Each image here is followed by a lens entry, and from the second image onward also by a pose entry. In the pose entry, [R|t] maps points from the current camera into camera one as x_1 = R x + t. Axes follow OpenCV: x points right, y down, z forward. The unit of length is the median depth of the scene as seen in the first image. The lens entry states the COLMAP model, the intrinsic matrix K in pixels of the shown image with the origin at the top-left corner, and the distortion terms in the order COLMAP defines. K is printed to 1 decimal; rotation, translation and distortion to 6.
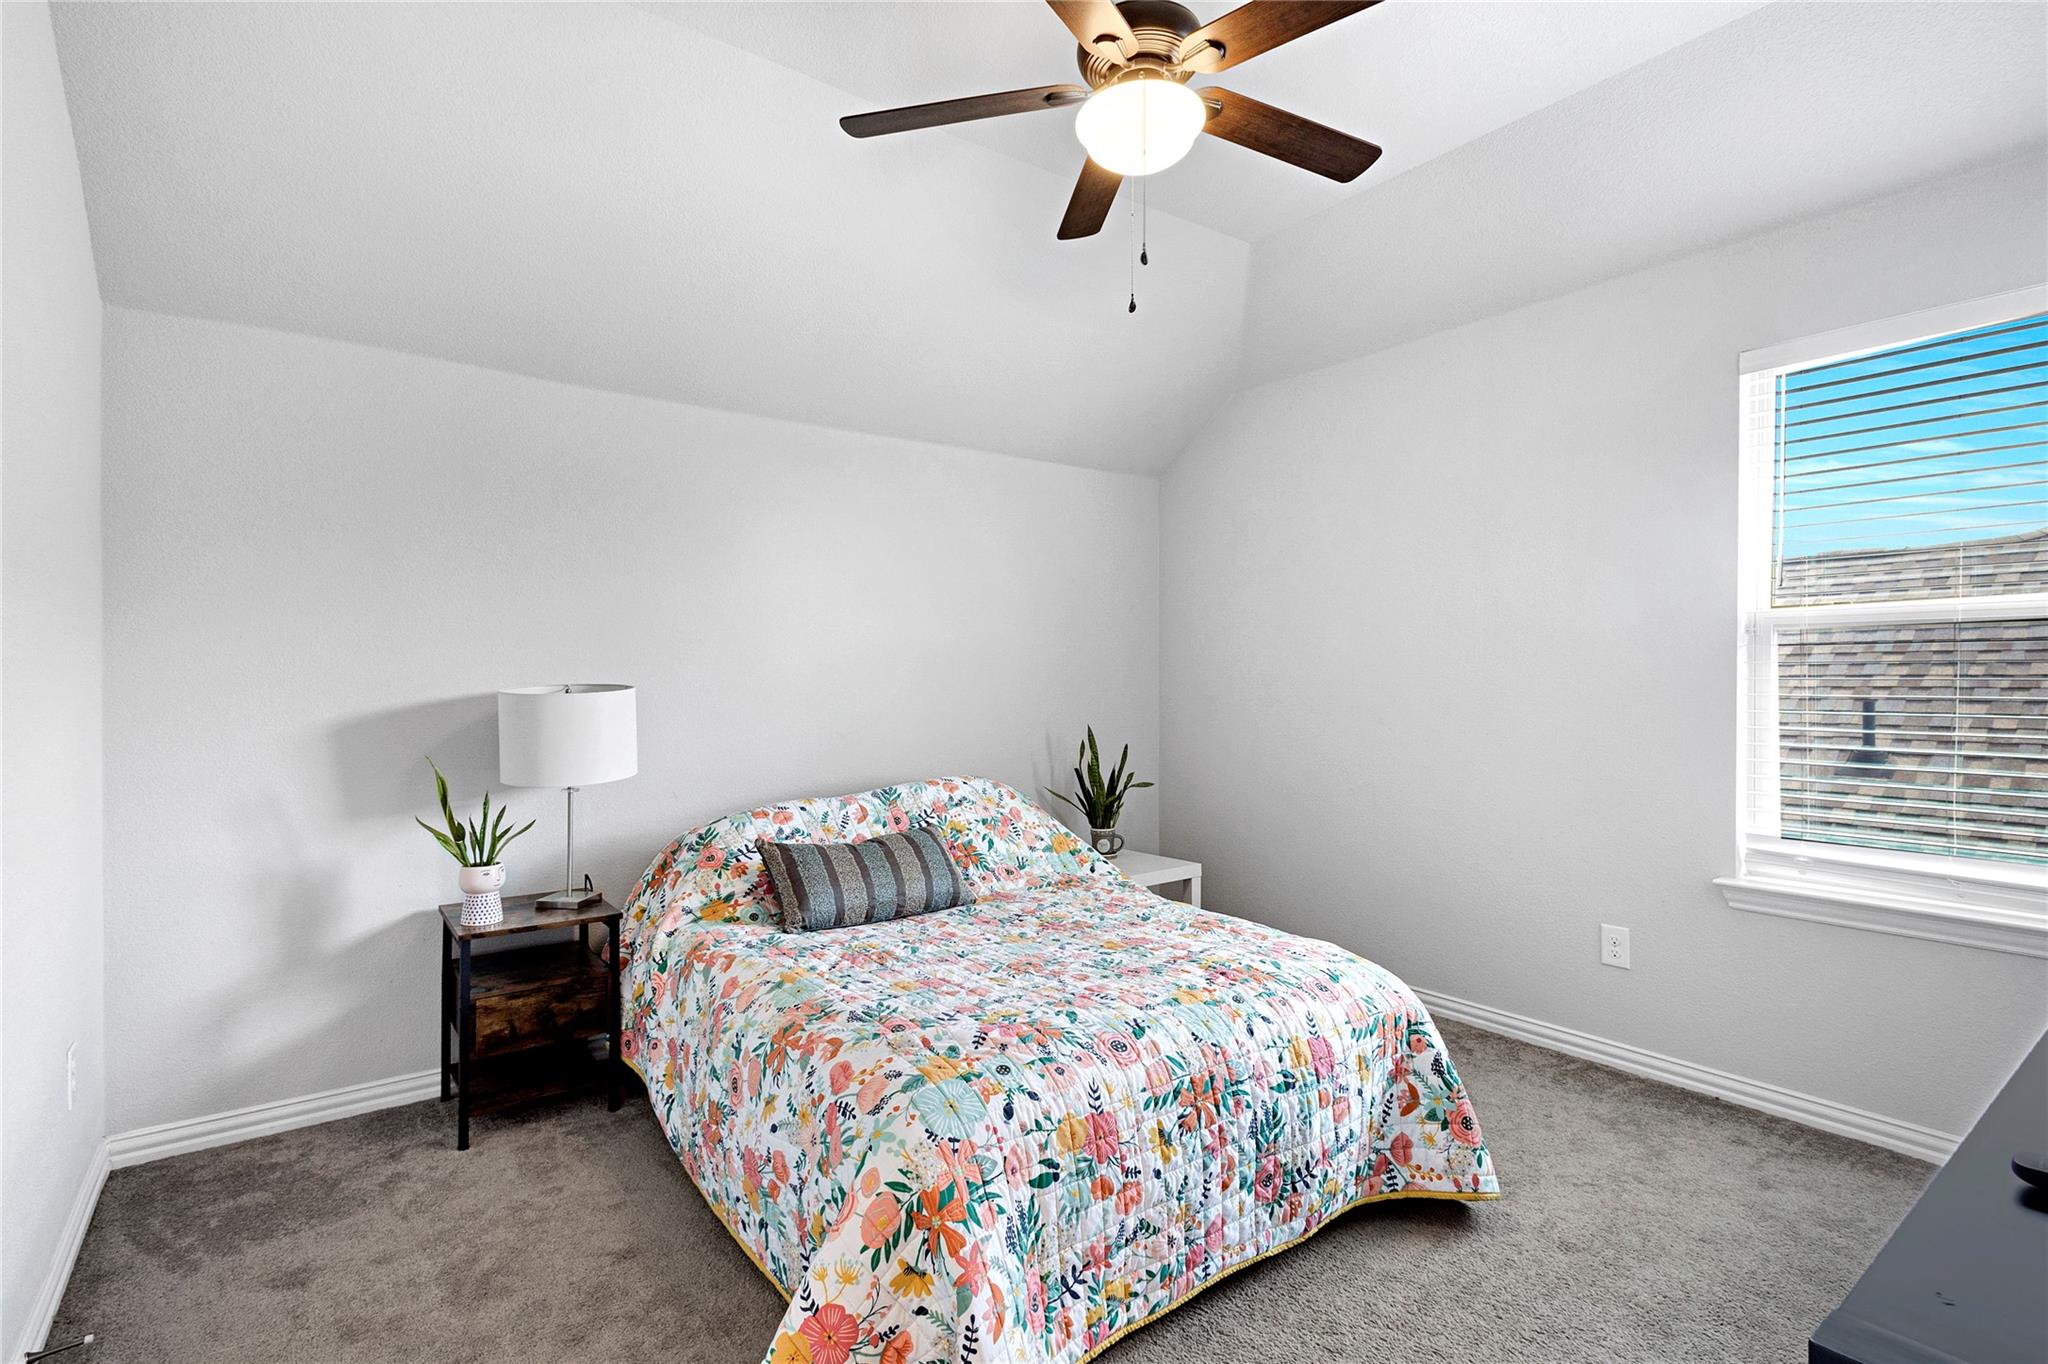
lens RADIAL K [[939.7, 0, 1024.0], [0, 939.7, 682.0], [0, 0, 1]] dist [0.001701, 0.000628]
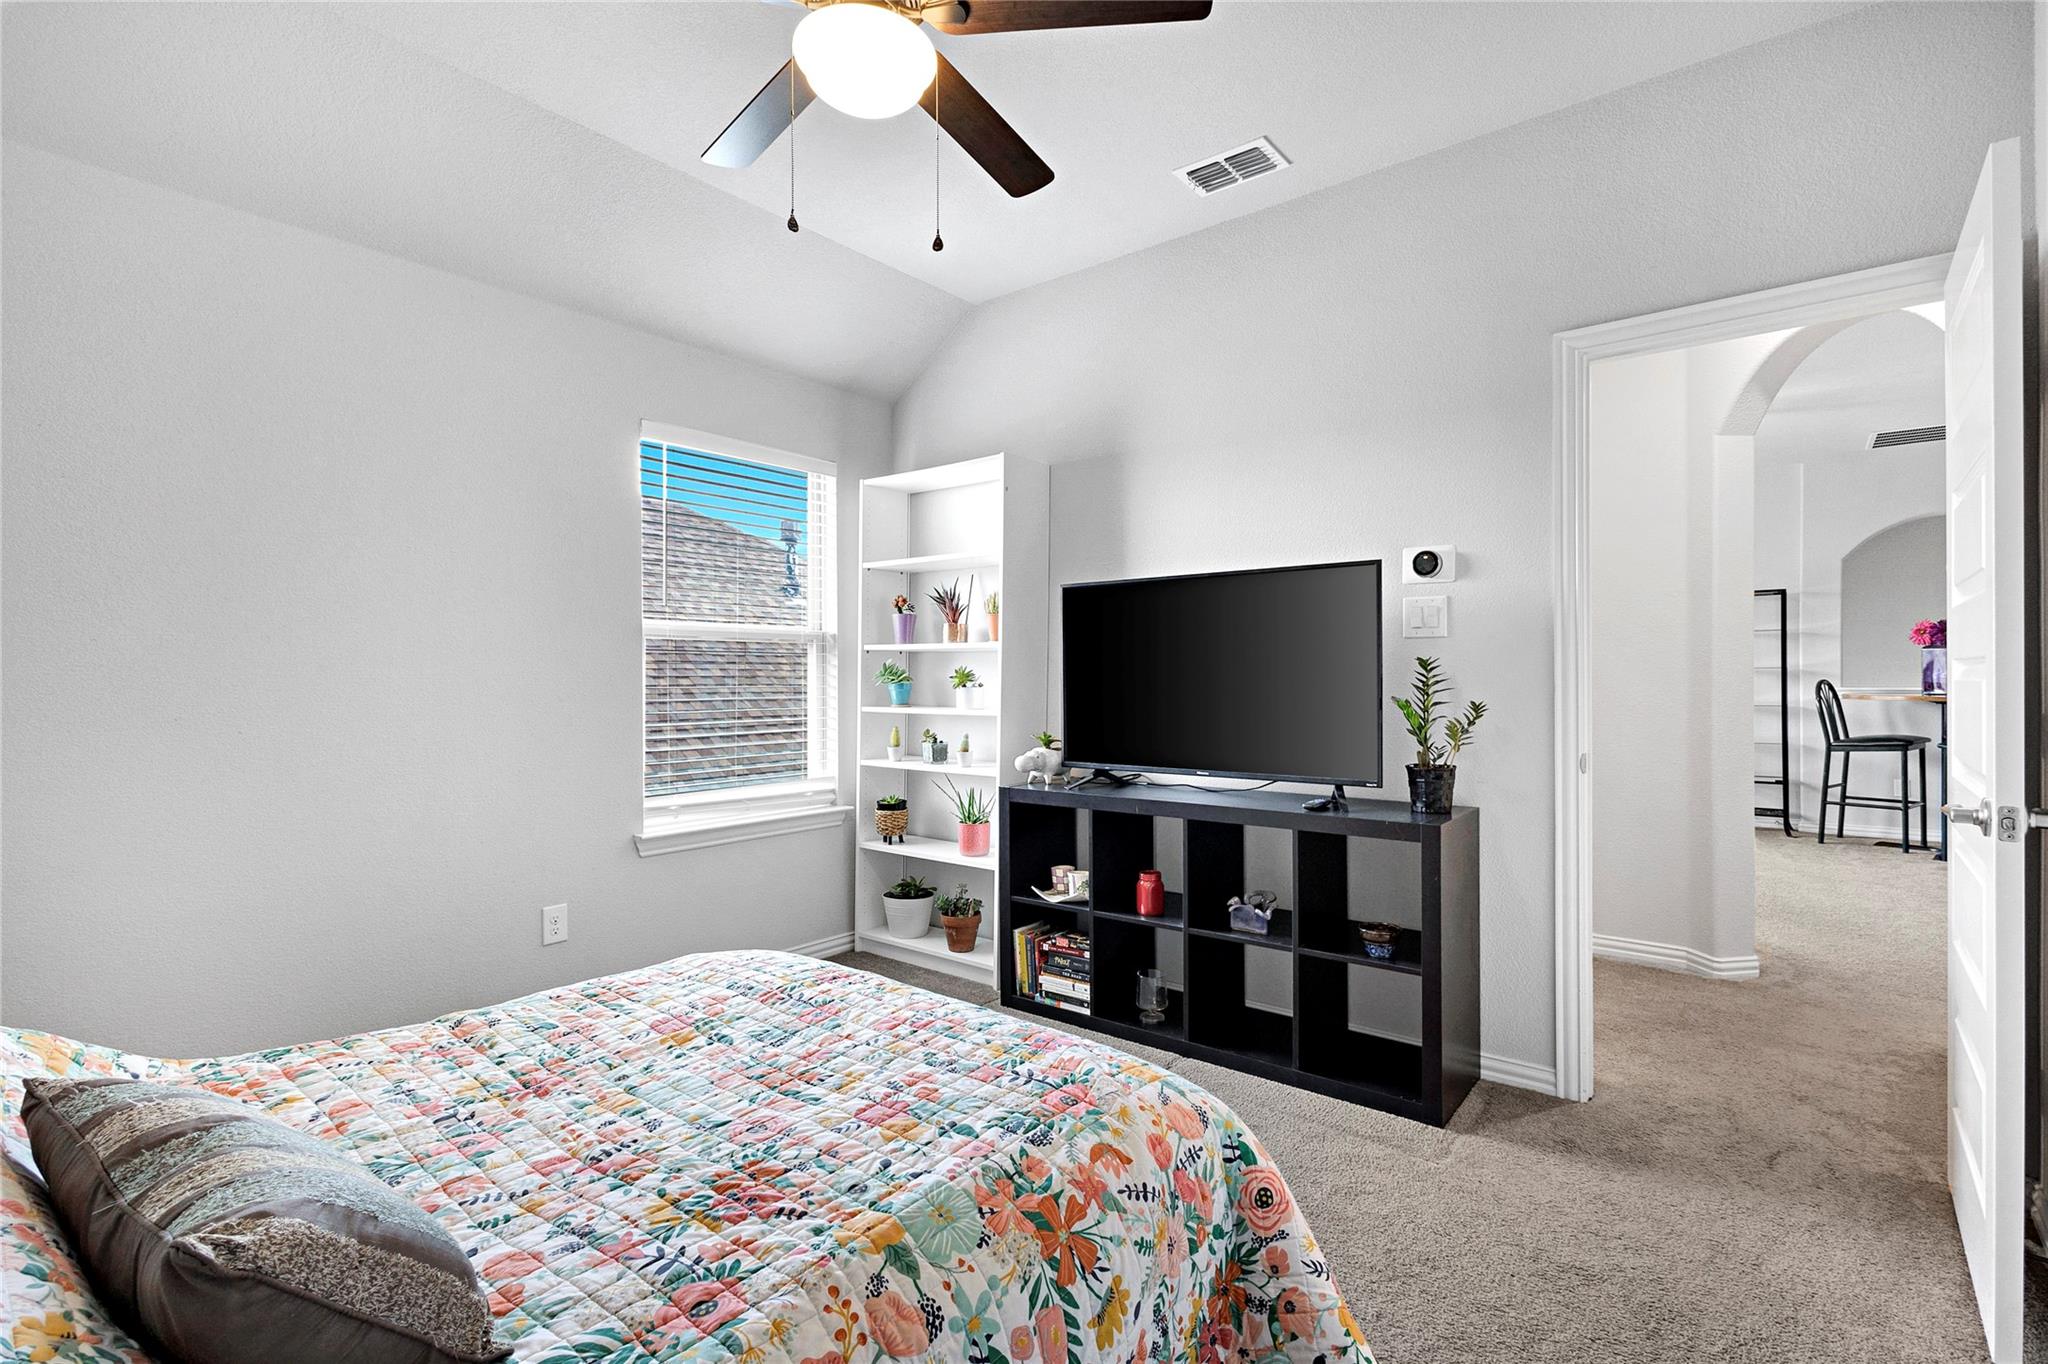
lens RADIAL K [[939.7, 0, 1024.0], [0, 939.7, 682.0], [0, 0, 1]] dist [0.001701, 0.000628]
pose [[-0.238156, -0.003253, 0.971222, -0.722020], [0.006332, 0.999968, 0.004902, 0.002445], [-0.971206, 0.007317, -0.238128, 0.972601]]
